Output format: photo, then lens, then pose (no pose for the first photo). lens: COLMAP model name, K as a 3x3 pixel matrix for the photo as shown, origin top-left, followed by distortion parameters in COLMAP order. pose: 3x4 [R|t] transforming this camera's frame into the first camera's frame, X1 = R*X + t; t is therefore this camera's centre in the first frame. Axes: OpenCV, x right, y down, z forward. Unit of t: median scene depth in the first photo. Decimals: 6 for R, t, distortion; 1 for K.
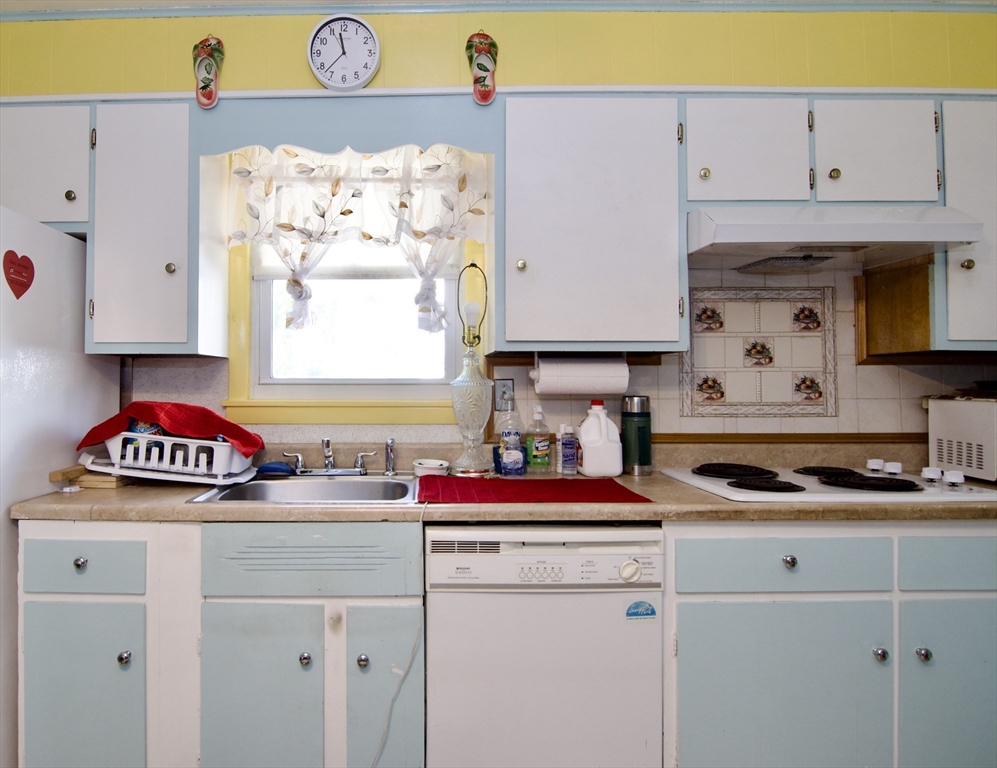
lens RADIAL K [[620.4, 0, 422.5], [0, 620.4, 369.1], [0, 0, 1]] dist [-0.009694, -0.009946]
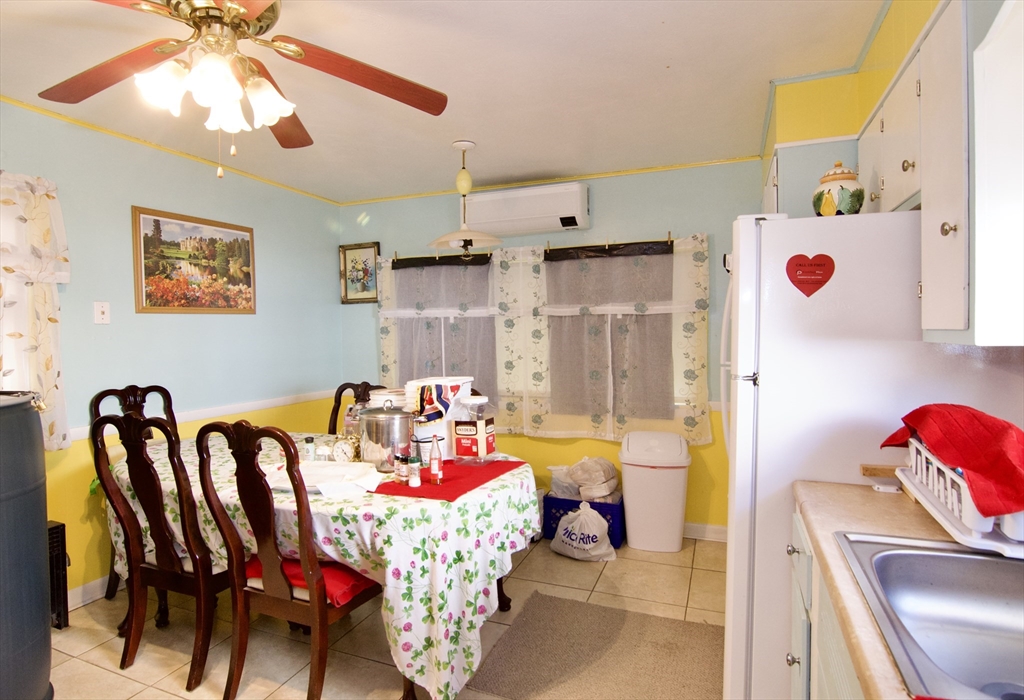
lens RADIAL K [[556.7, 0, 503.1], [0, 556.7, 347.2], [0, 0, 1]] dist [-0.007023, -0.004283]
pose [[-0.377554, 0.031360, -0.925456, 0.395154], [0.035584, 0.999180, 0.019341, -0.053378], [0.925304, -0.025629, -0.378360, 0.740660]]
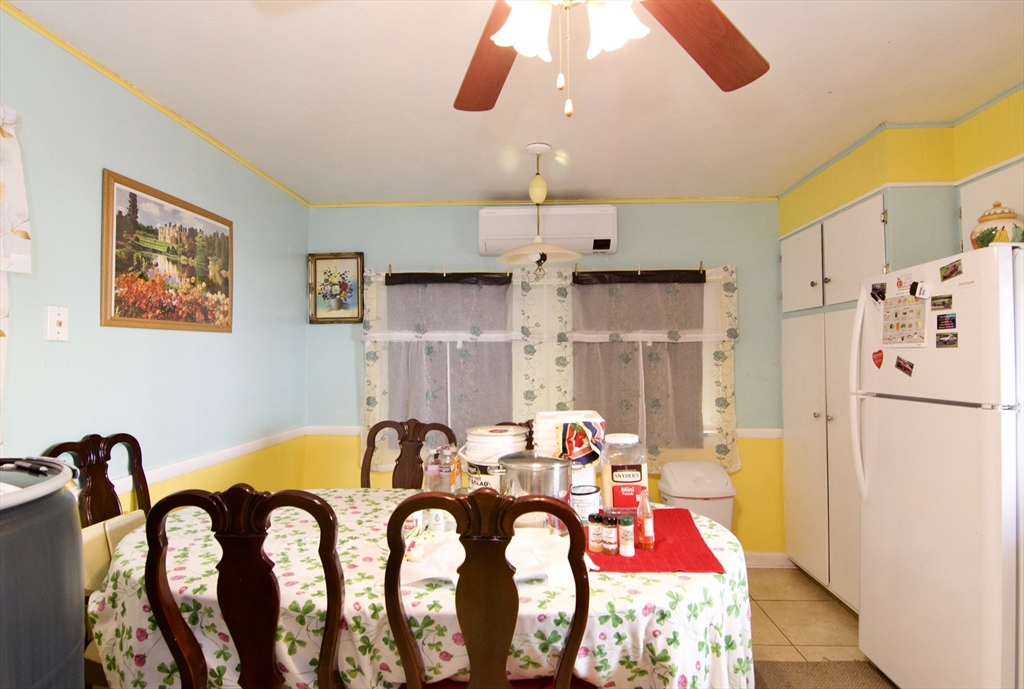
lens RADIAL K [[534.0, 0, 505.0], [0, 534.0, 341.0], [0, 0, 1]] dist [-0.002955, -0.012141]
pose [[-0.058217, -0.031247, -0.997815, 0.296314], [0.028840, 0.999040, -0.032968, -0.071723], [0.997887, -0.030696, -0.057260, 0.036165]]
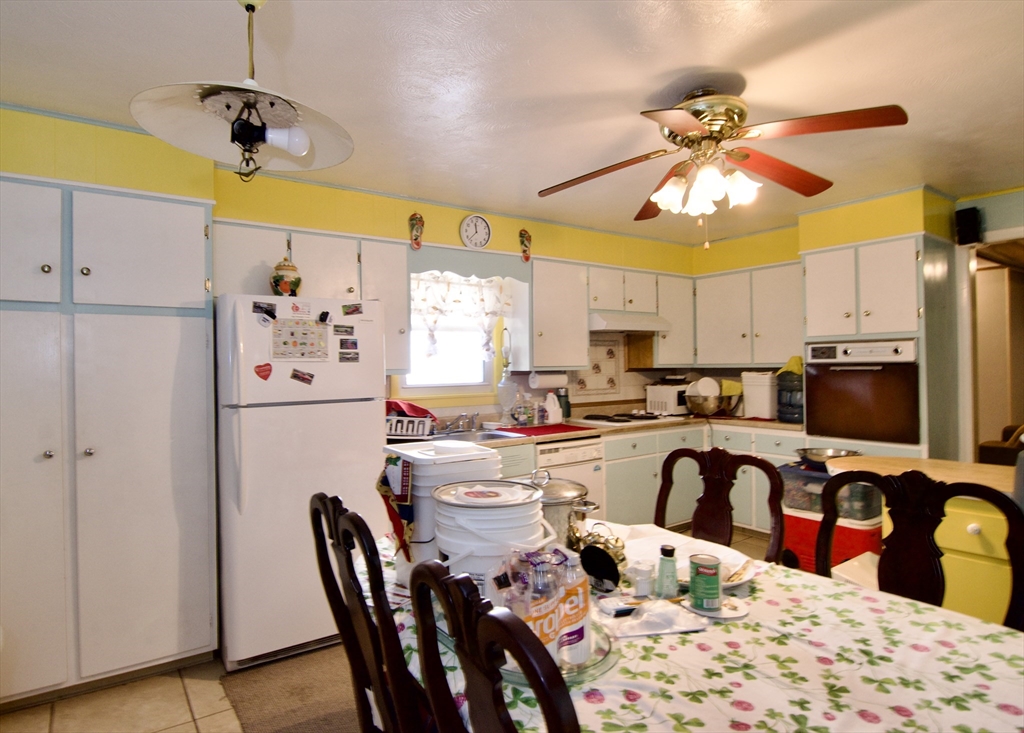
lens RADIAL K [[571.3, 0, 502.4], [0, 571.3, 356.5], [0, 0, 1]] dist [-0.003899, -0.002265]
pose [[0.802574, -0.001339, 0.596551, -1.197235], [-0.001115, 0.999992, 0.003745, -0.088331], [-0.596552, -0.003671, 0.802566, -0.617075]]
